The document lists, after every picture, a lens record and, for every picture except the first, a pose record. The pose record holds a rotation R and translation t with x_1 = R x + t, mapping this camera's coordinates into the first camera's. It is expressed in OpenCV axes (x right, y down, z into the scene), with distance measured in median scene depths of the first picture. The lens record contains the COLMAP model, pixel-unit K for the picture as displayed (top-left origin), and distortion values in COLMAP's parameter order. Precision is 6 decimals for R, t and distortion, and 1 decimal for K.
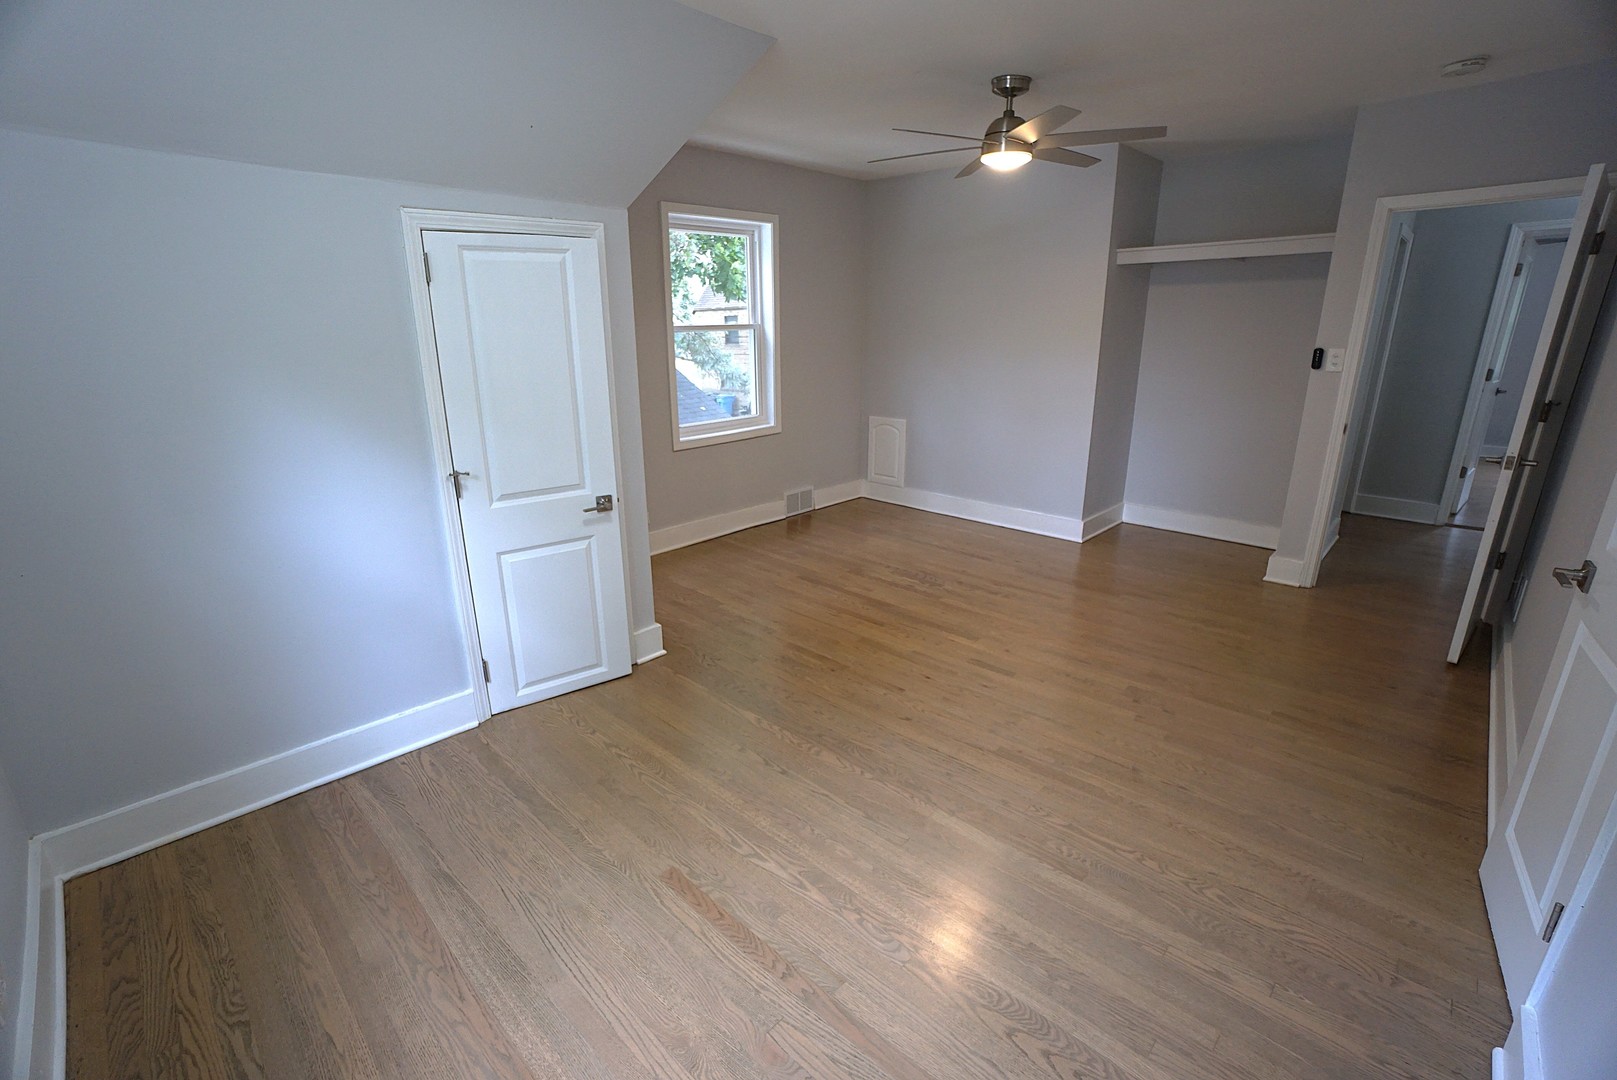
lens RADIAL K [[701.3, 0, 796.1], [0, 701.3, 535.2], [0, 0, 1]] dist [-0.021466, -0.000440]
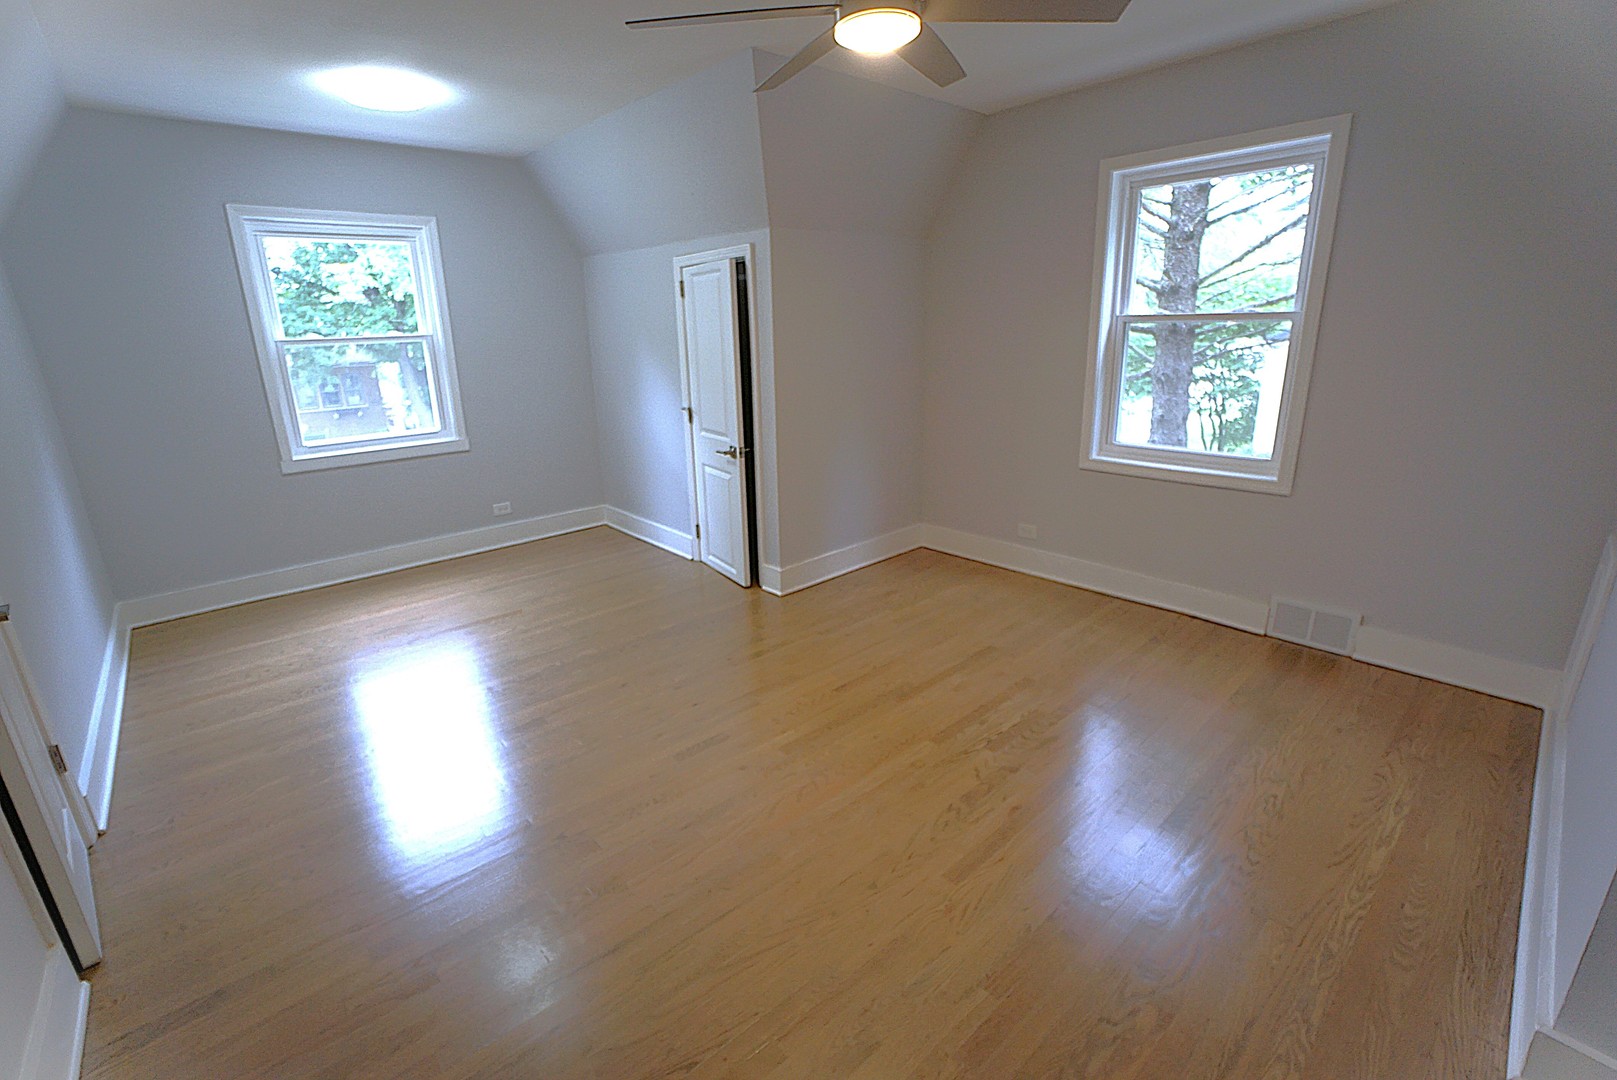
lens RADIAL K [[701.3, 0, 799.2], [0, 701.3, 542.2], [0, 0, 1]] dist [-0.021466, -0.000440]
pose [[-0.053268, 0.305420, -0.950727, 0.991764], [-0.268303, 0.912691, 0.308234, -0.314440], [0.961861, 0.271502, 0.033327, 1.038450]]
